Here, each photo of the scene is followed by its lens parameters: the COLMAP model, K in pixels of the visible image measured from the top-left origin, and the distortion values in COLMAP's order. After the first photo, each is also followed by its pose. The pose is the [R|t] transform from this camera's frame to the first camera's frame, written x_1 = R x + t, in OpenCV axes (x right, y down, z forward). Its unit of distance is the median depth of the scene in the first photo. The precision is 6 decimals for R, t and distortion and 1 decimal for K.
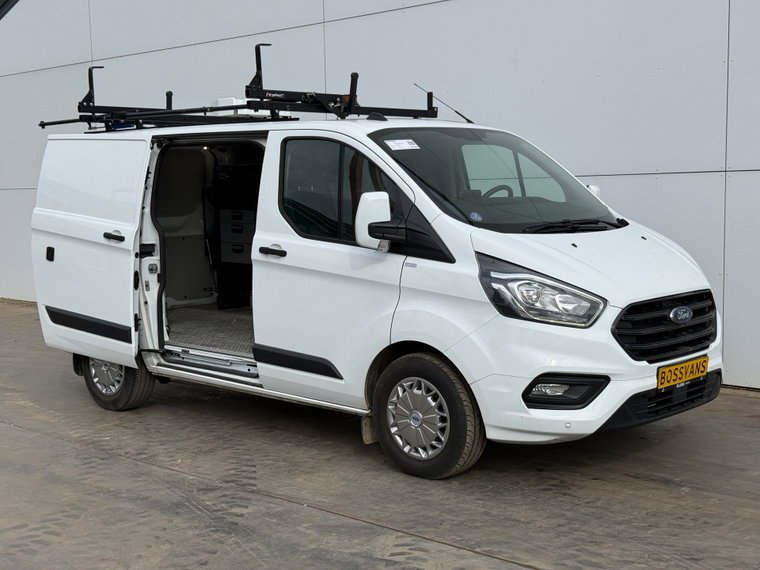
lens RADIAL K [[1068.4, 0, 380.0], [0, 1068.4, 285.0], [0, 0, 1]] dist [0.089494, 0.045108]
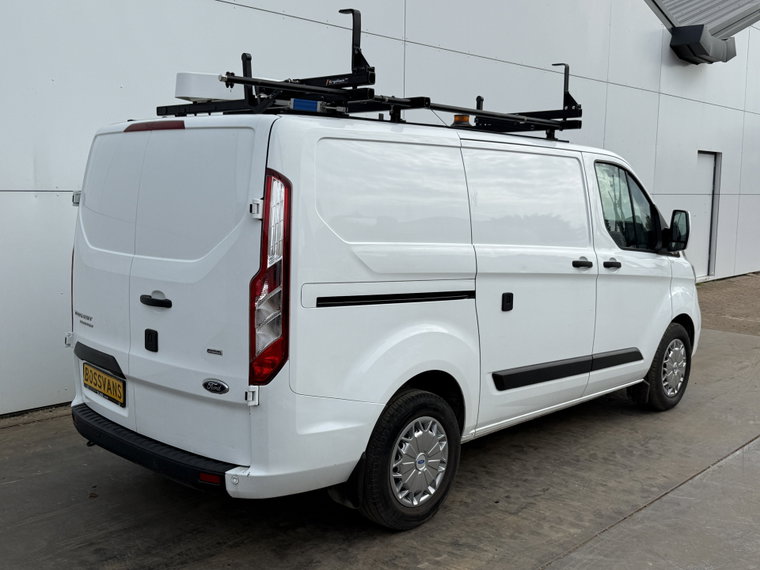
lens RADIAL K [[795.1, 0, 380.0], [0, 795.1, 285.0], [0, 0, 1]] dist [0.141653, -0.279099]
pose [[-0.006737, -0.095841, 0.995374, -0.977555], [0.082699, 0.991933, 0.096070, -0.116552], [-0.996552, 0.082964, 0.001244, 1.313925]]
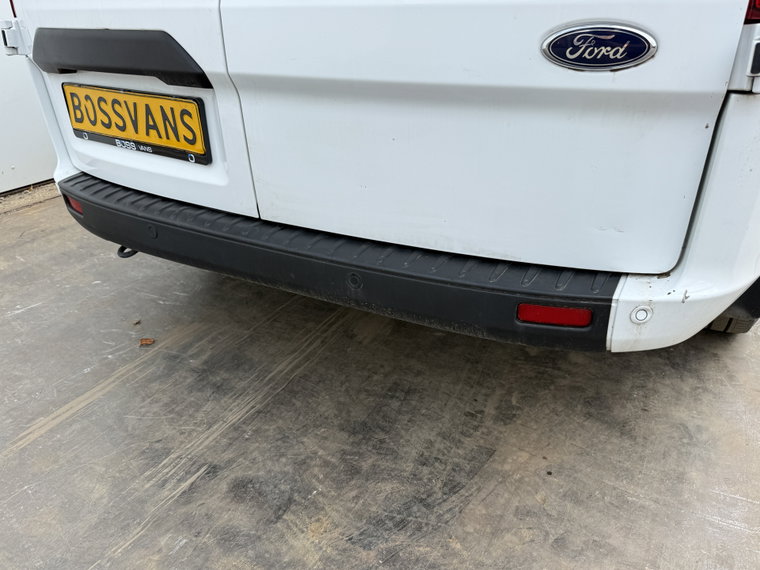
lens RADIAL K [[571.7, 0, 381.2], [0, 571.7, 288.9], [0, 0, 1]] dist [-0.001817, -0.003571]
pose [[-0.251220, -0.408865, 0.877336, -0.532812], [0.116836, 0.886968, 0.446808, -0.013481], [-0.960853, 0.214751, -0.175054, 1.520218]]
